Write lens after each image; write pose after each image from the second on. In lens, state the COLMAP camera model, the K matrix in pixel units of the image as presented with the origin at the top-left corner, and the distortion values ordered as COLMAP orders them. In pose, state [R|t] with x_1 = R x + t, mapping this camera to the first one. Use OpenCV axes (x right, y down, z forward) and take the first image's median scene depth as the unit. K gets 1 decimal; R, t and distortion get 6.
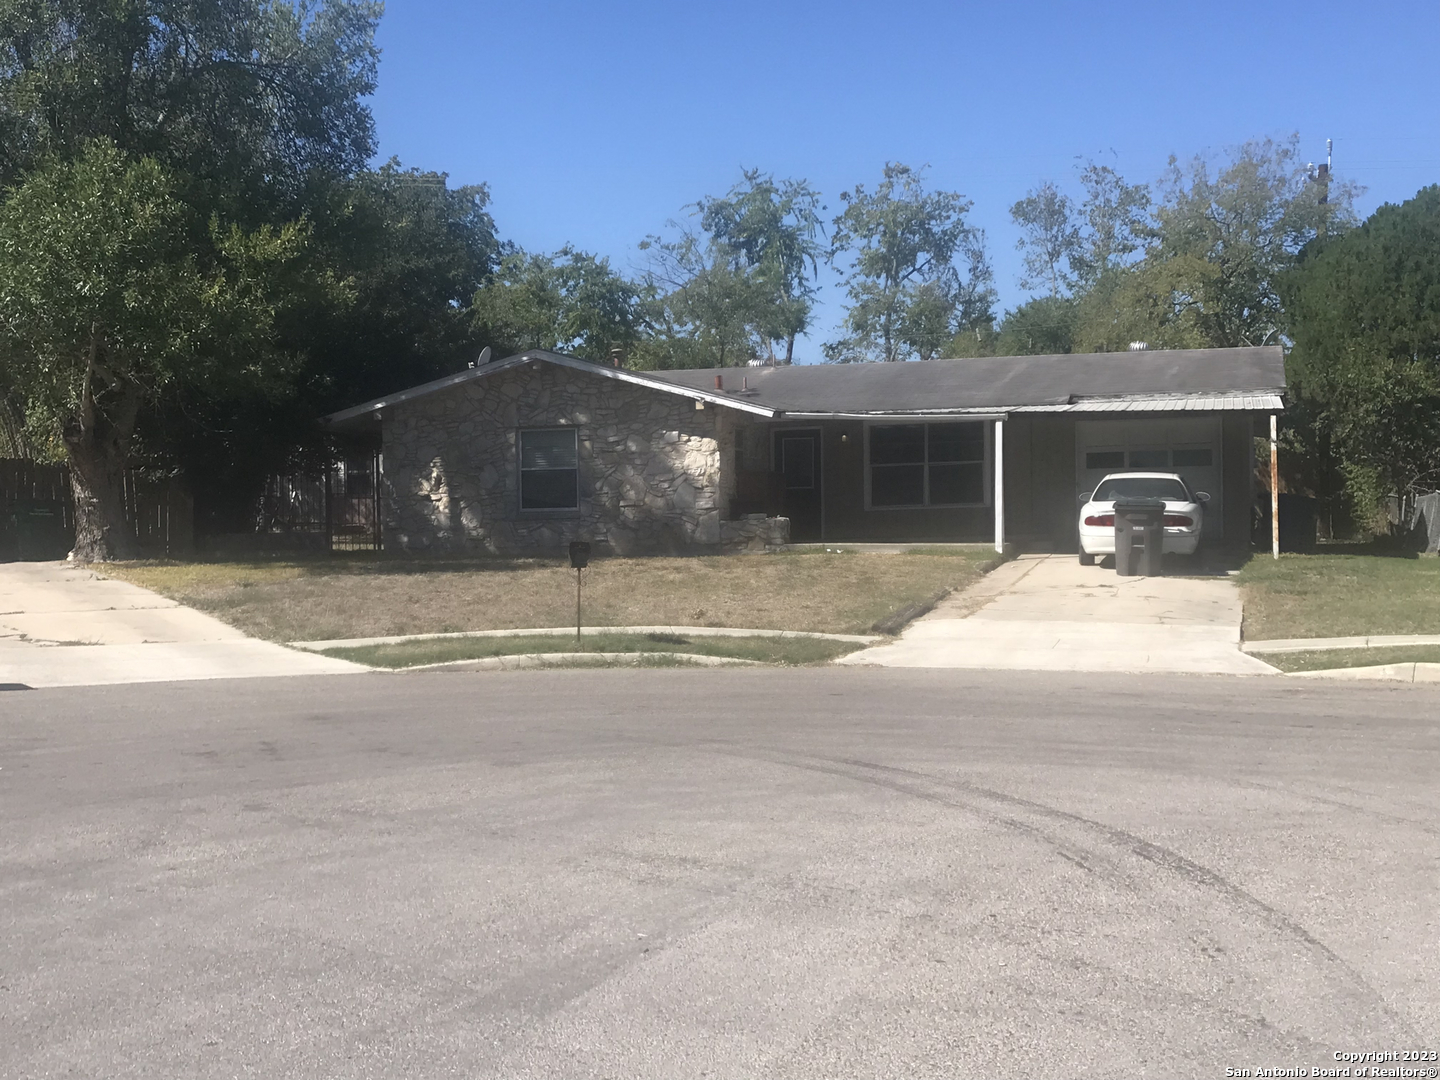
lens RADIAL K [[2018.3, 0, 717.2], [0, 2018.3, 541.0], [0, 0, 1]] dist [0.214625, 0.000000]
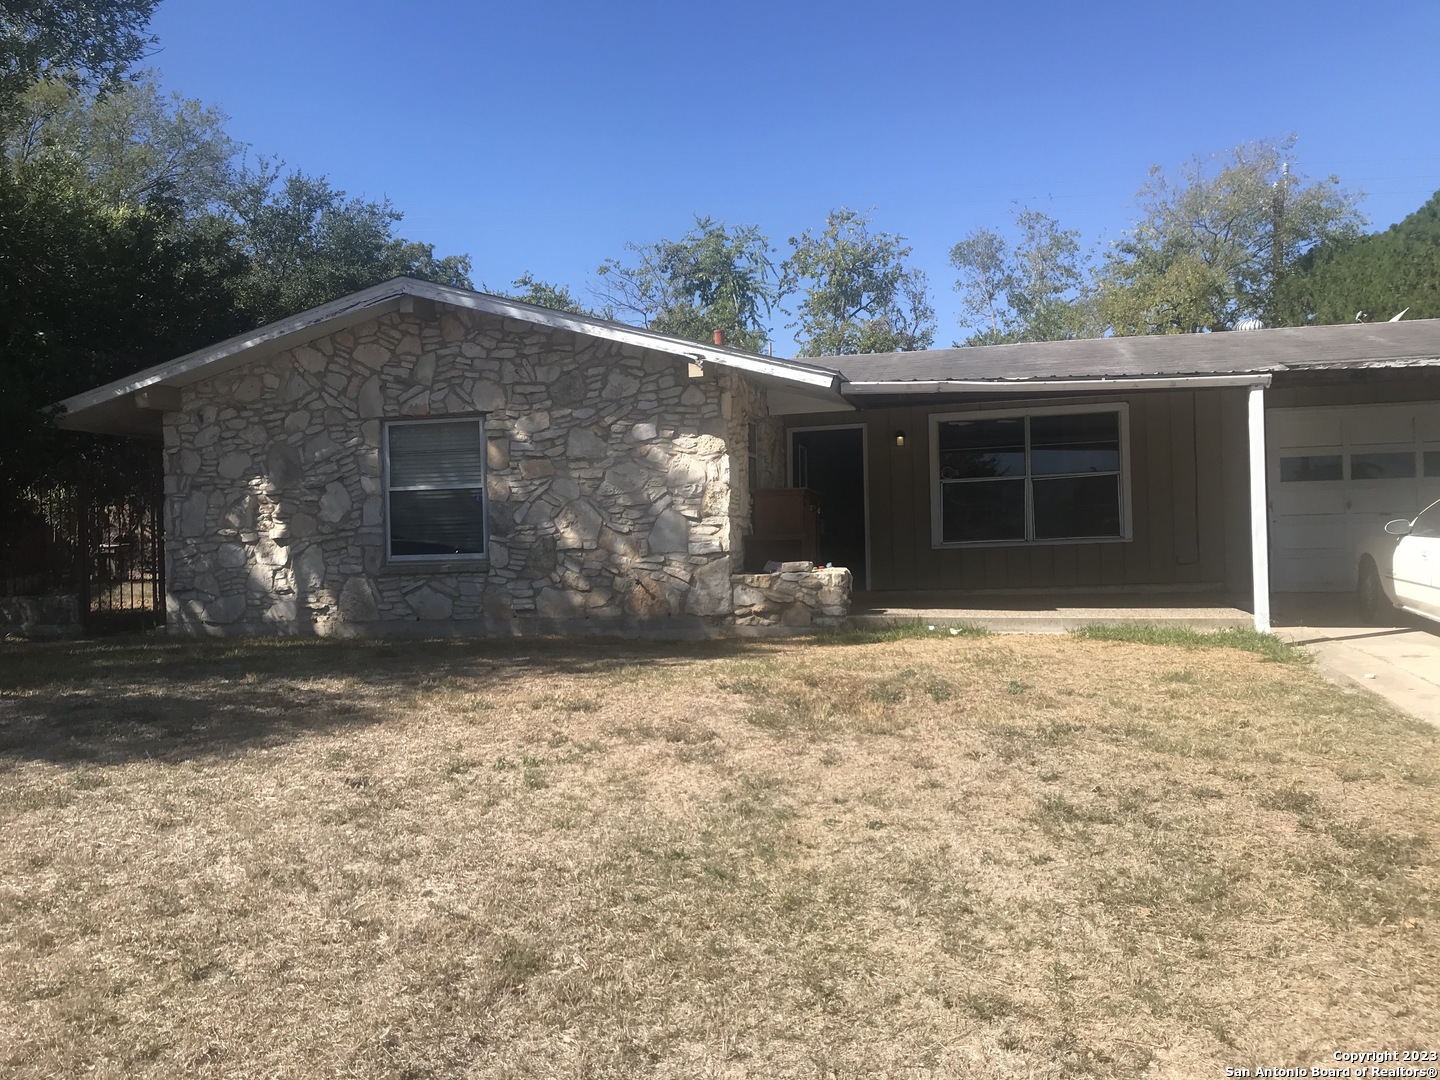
lens RADIAL K [[1188.1, 0, 725.9], [0, 1188.1, 545.2], [0, 0, 1]] dist [0.017094, -0.001917]
pose [[0.998112, -0.010396, 0.060527, -0.012452], [0.010432, 0.999946, -0.000263, -0.011293], [-0.060521, 0.000894, 0.998167, 0.406422]]
